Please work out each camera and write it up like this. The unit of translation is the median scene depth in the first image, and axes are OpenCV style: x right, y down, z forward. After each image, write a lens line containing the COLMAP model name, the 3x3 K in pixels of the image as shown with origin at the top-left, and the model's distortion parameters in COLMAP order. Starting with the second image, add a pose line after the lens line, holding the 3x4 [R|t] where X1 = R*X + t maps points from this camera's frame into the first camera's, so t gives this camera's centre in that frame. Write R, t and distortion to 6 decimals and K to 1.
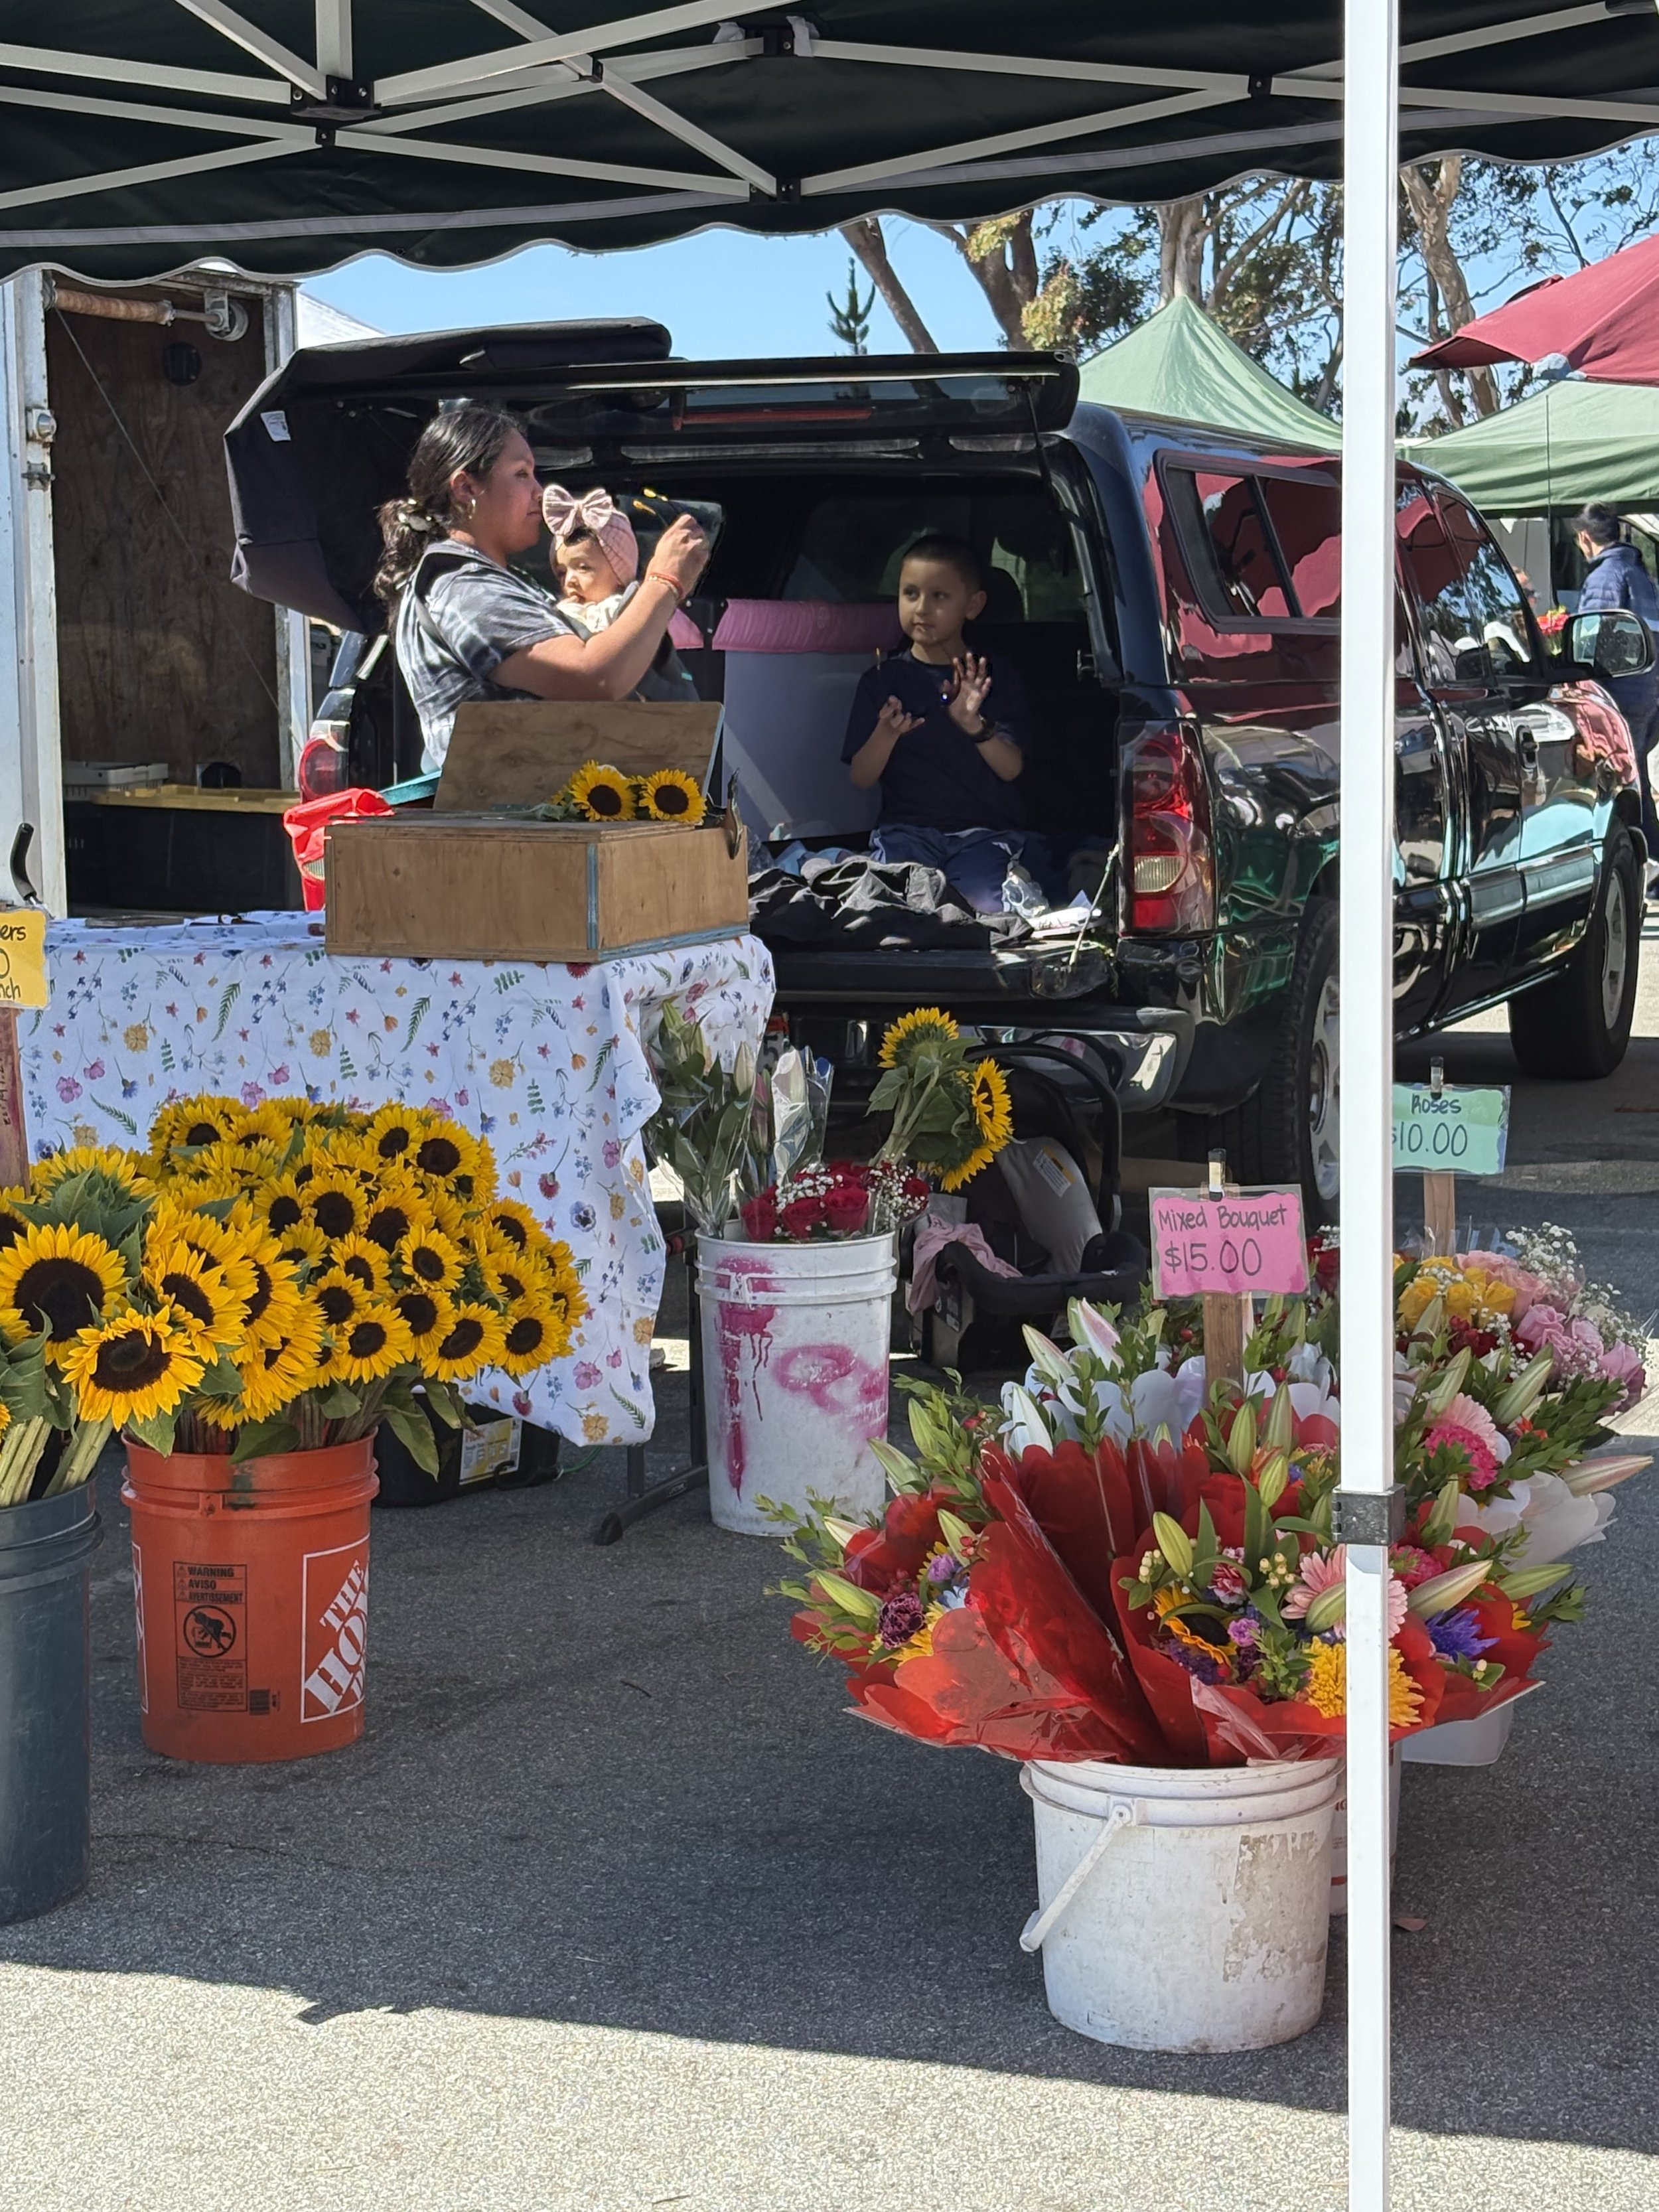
lens RADIAL K [[4677.7, 0, 829.5], [0, 4677.7, 1106.0], [0, 0, 1]] dist [0.344887, 0.026671]
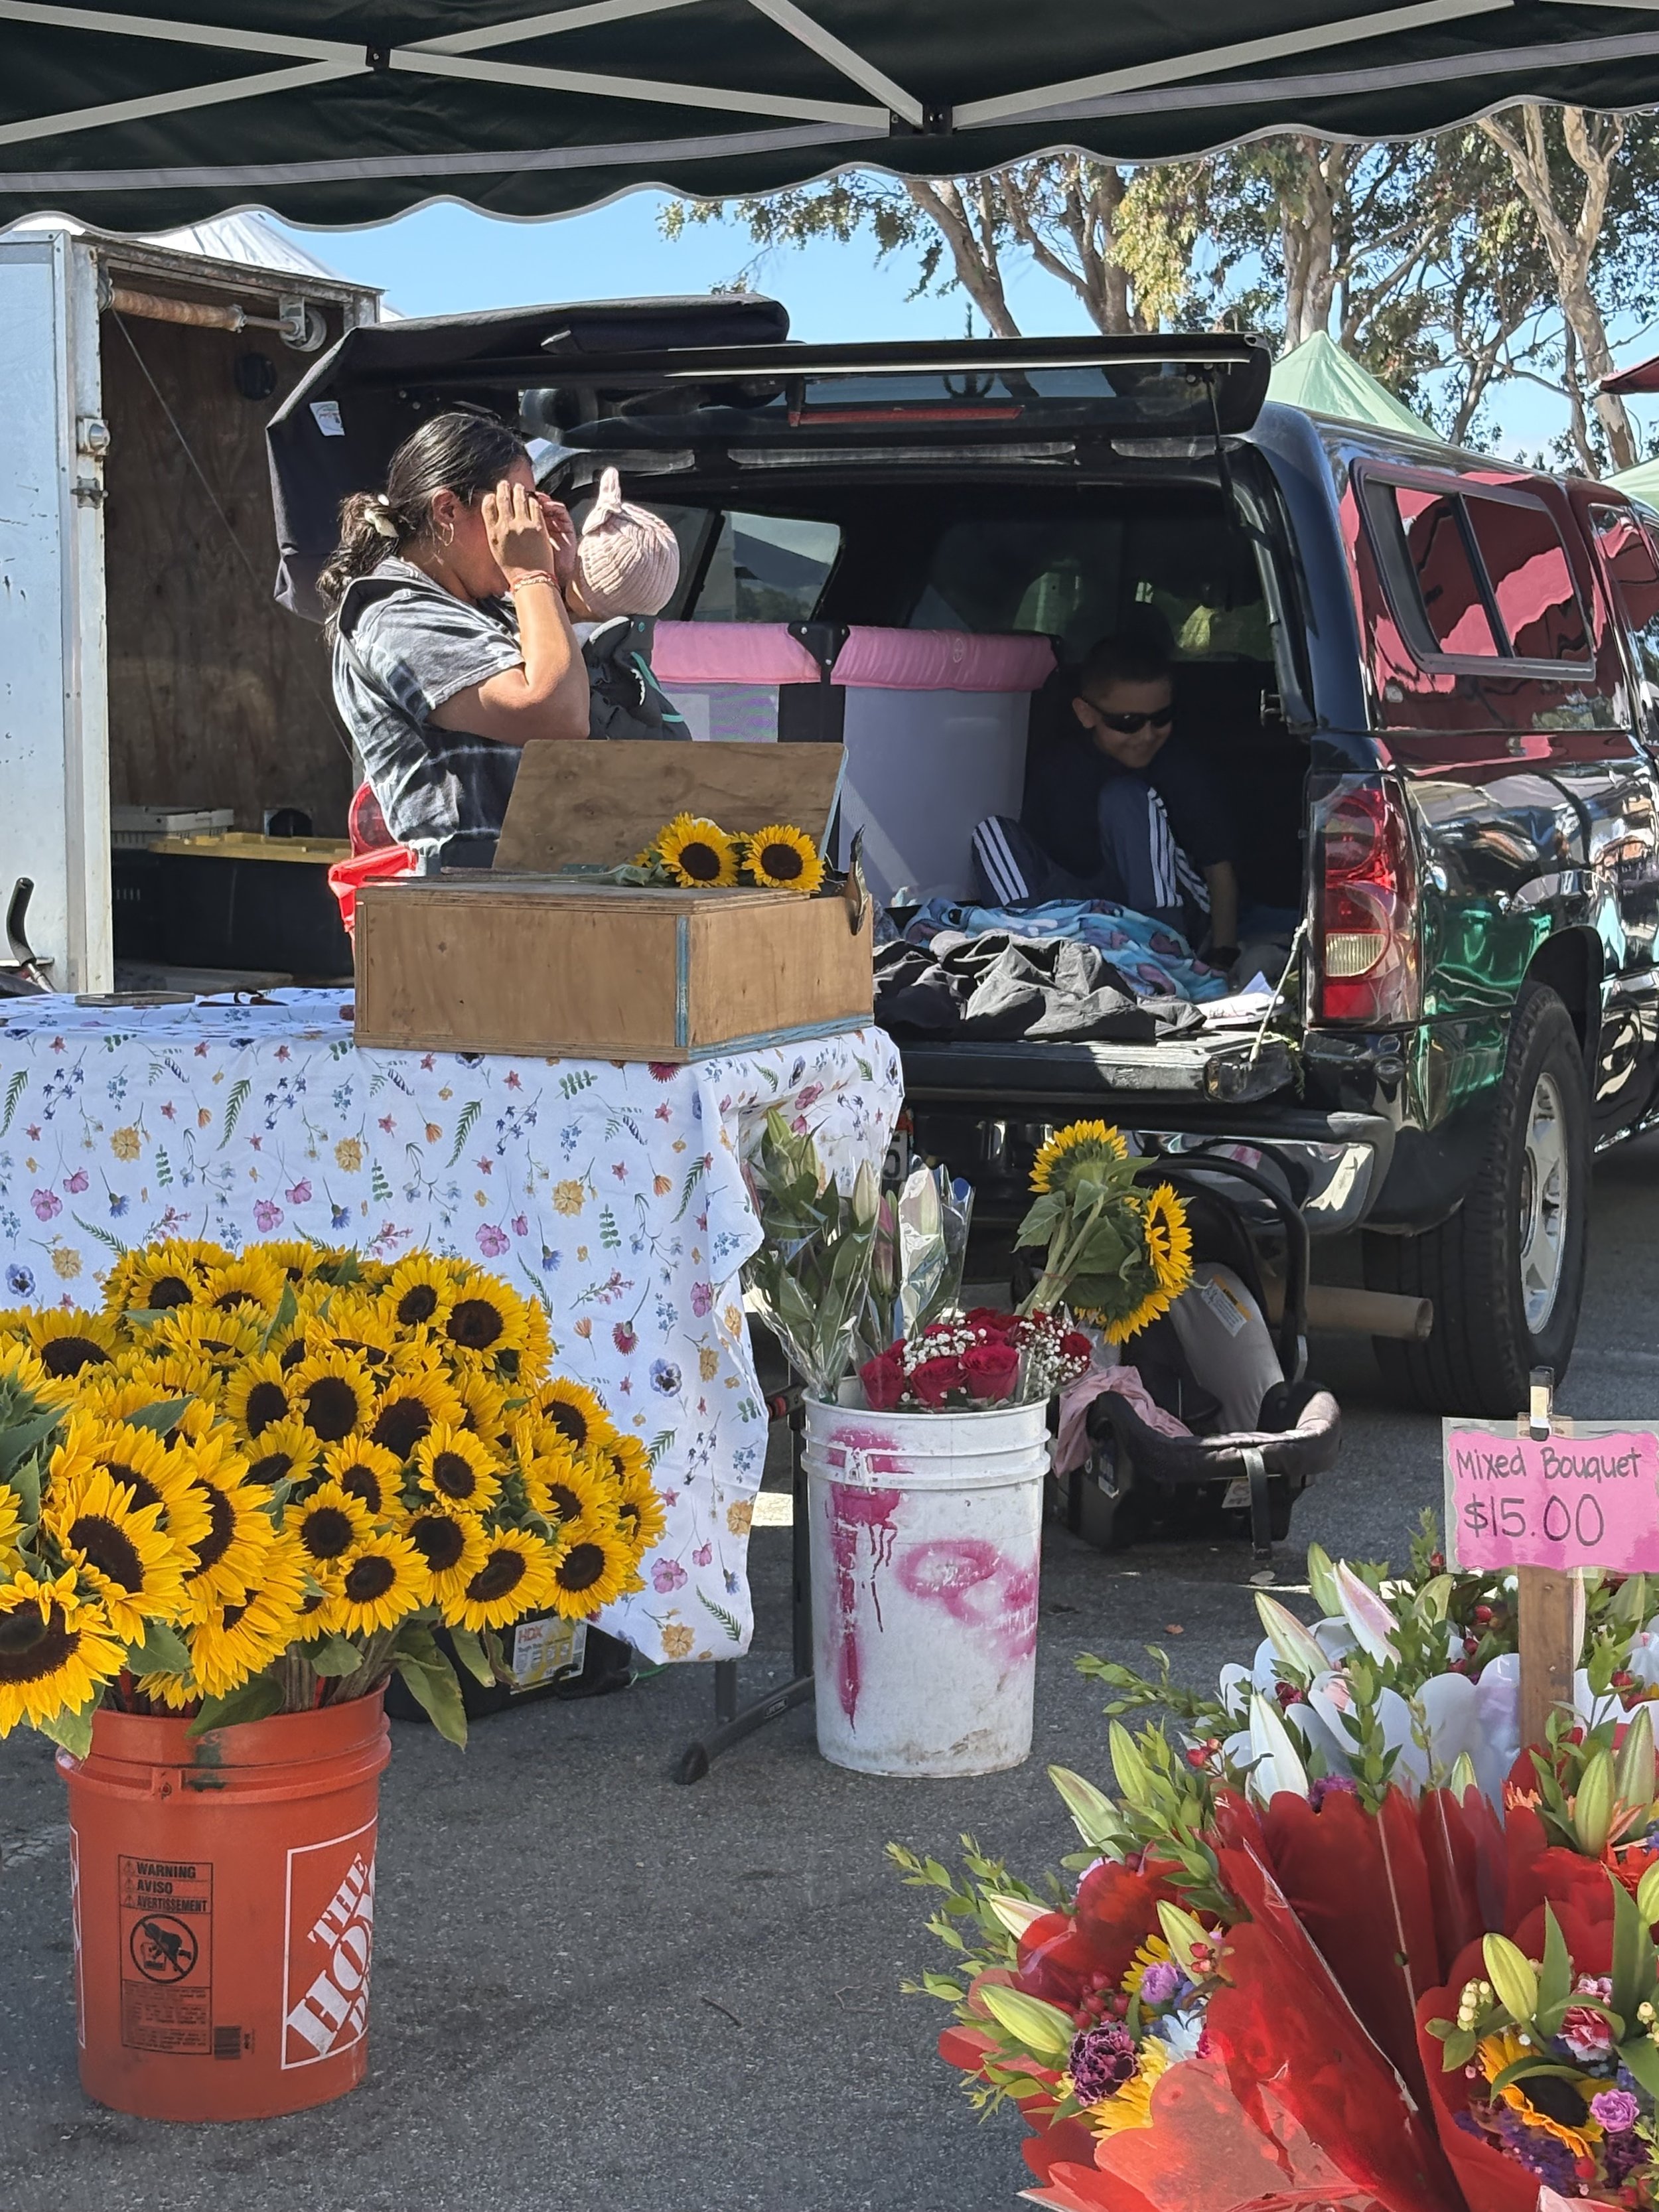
lens RADIAL K [[3828.2, 0, 829.5], [0, 3828.2, 1106.0], [0, 0, 1]] dist [0.194461, -0.292394]
pose [[0.999741, 0.015210, -0.016919, -0.013618], [-0.015158, 0.999880, 0.003211, -0.025349], [0.016966, -0.002954, 0.999852, 0.336329]]
